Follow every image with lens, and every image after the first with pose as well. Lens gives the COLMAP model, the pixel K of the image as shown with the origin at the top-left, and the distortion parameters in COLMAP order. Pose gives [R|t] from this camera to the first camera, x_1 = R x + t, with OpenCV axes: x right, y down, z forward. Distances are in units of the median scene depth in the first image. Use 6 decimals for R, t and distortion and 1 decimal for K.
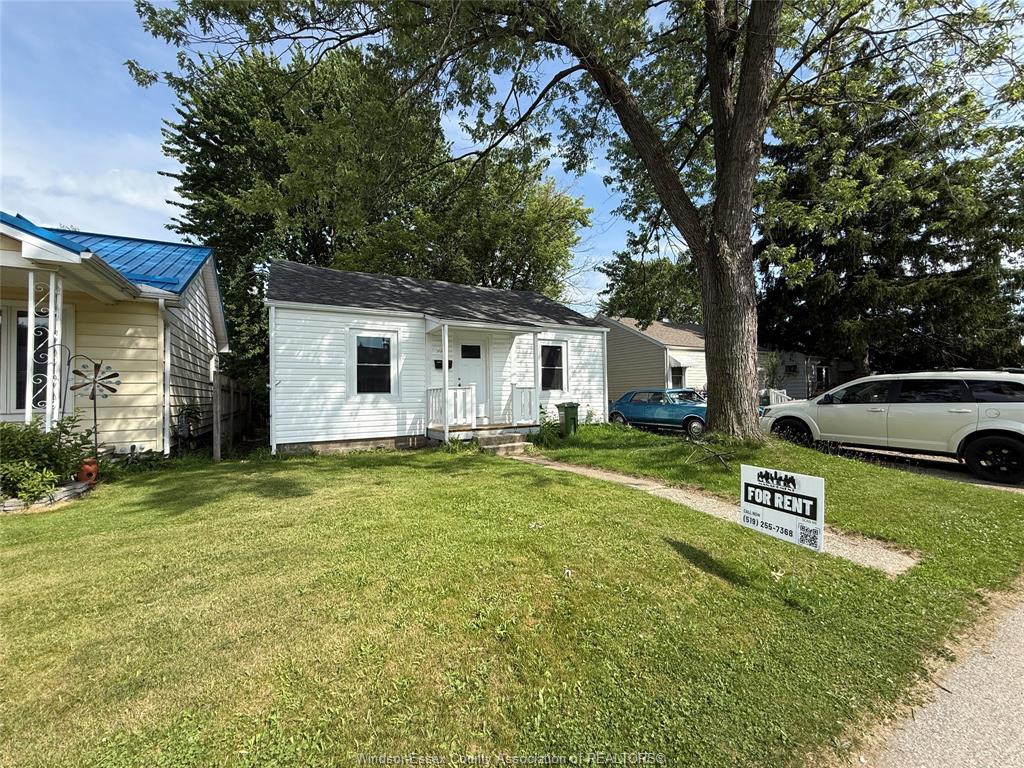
lens RADIAL K [[416.5, 0, 511.6], [0, 416.5, 383.1], [0, 0, 1]] dist [-0.001056, -0.000162]
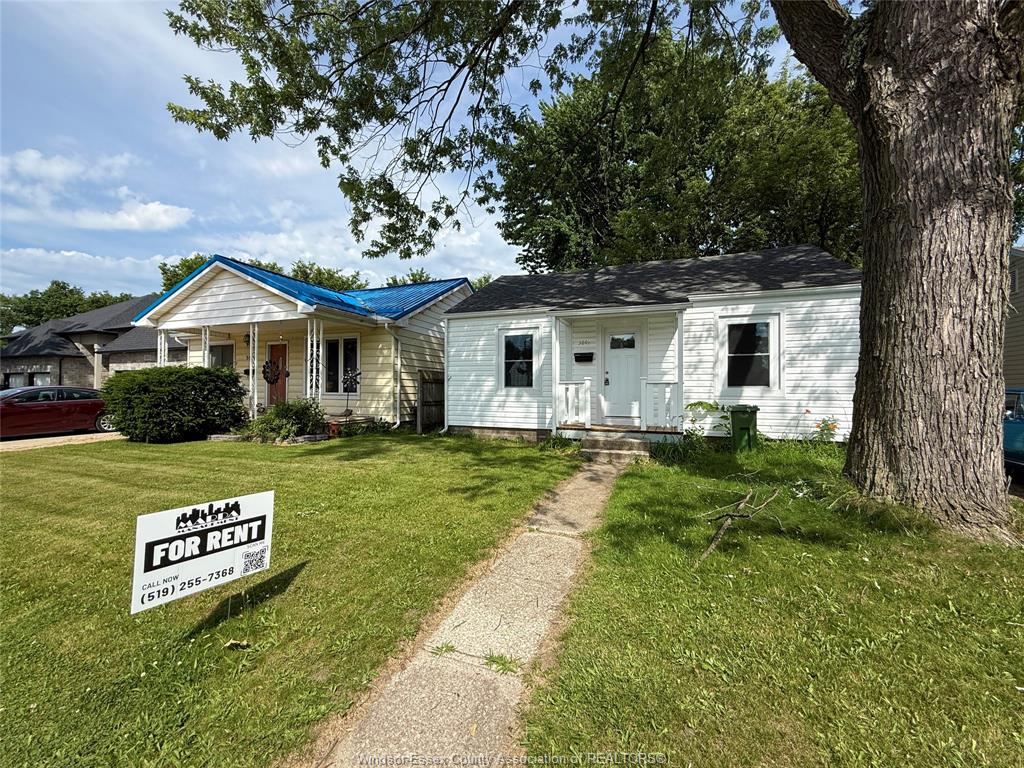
lens RADIAL K [[414.7, 0, 508.6], [0, 414.7, 383.6], [0, 0, 1]] dist [-0.000427, 0.000046]
pose [[0.624672, 0.009992, -0.780824, 0.492000], [0.005682, 0.999833, 0.017341, -0.003345], [0.780867, -0.015269, 0.624511, 0.307285]]
